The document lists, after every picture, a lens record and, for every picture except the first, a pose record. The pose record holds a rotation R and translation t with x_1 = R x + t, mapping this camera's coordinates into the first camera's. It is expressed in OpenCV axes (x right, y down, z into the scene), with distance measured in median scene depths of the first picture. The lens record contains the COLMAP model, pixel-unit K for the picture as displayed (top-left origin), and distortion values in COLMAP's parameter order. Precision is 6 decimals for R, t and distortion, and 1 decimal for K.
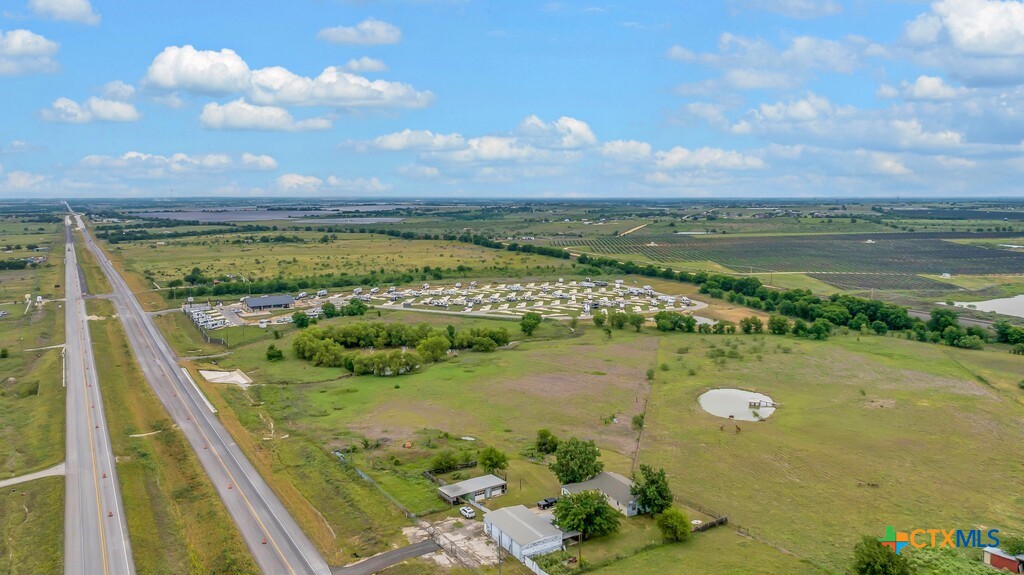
lens RADIAL K [[720.8, 0, 512.0], [0, 720.8, 287.5], [0, 0, 1]] dist [-0.004346, -0.000109]
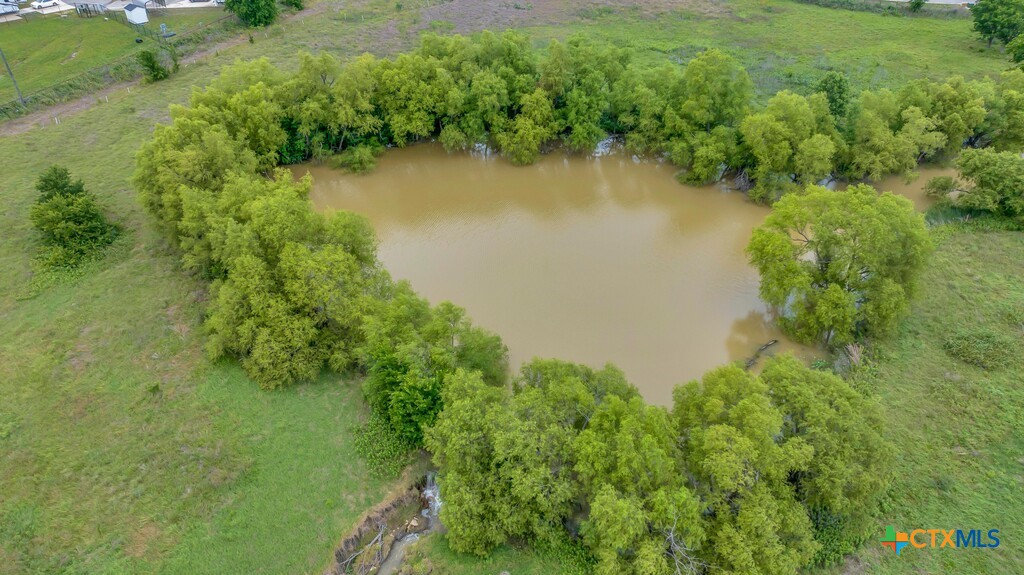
lens RADIAL K [[724.1, 0, 512.6], [0, 724.1, 294.1], [0, 0, 1]] dist [-0.028017, 0.049587]
pose [[0.996497, 0.052012, -0.065485, -0.123628], [-0.014732, 0.879995, 0.474754, 0.005025], [0.082319, -0.472126, 0.877679, 0.558258]]
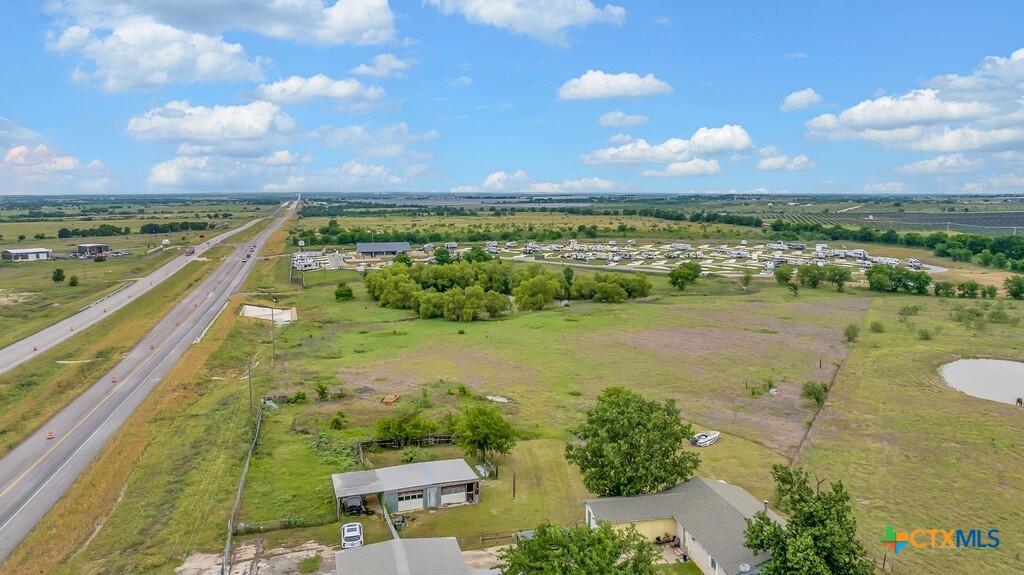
lens RADIAL K [[720.8, 0, 512.0], [0, 720.8, 287.5], [0, 0, 1]] dist [-0.004346, -0.000109]
pose [[0.963055, 0.033579, -0.267203, 0.044414], [-0.031296, 0.999428, 0.012798, 0.048231], [0.267480, -0.003963, 0.963555, 0.190851]]
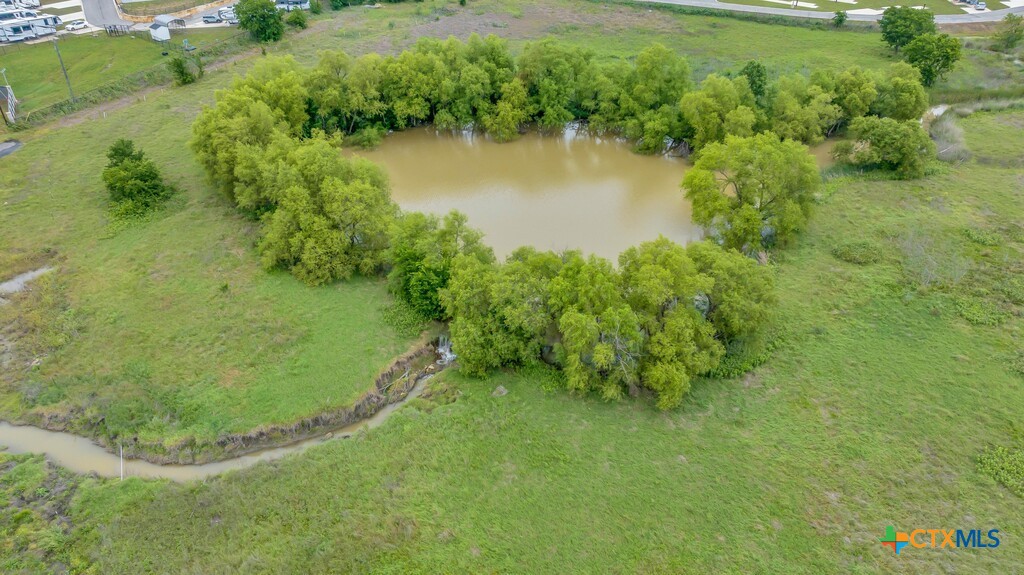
lens RADIAL K [[720.8, 0, 512.0], [0, 720.8, 287.5], [0, 0, 1]] dist [-0.004346, -0.000109]
pose [[0.998783, 0.029684, -0.039395, -0.122345], [-0.010187, 0.905574, 0.424066, 0.010135], [0.048263, -0.423148, 0.904774, 0.517145]]
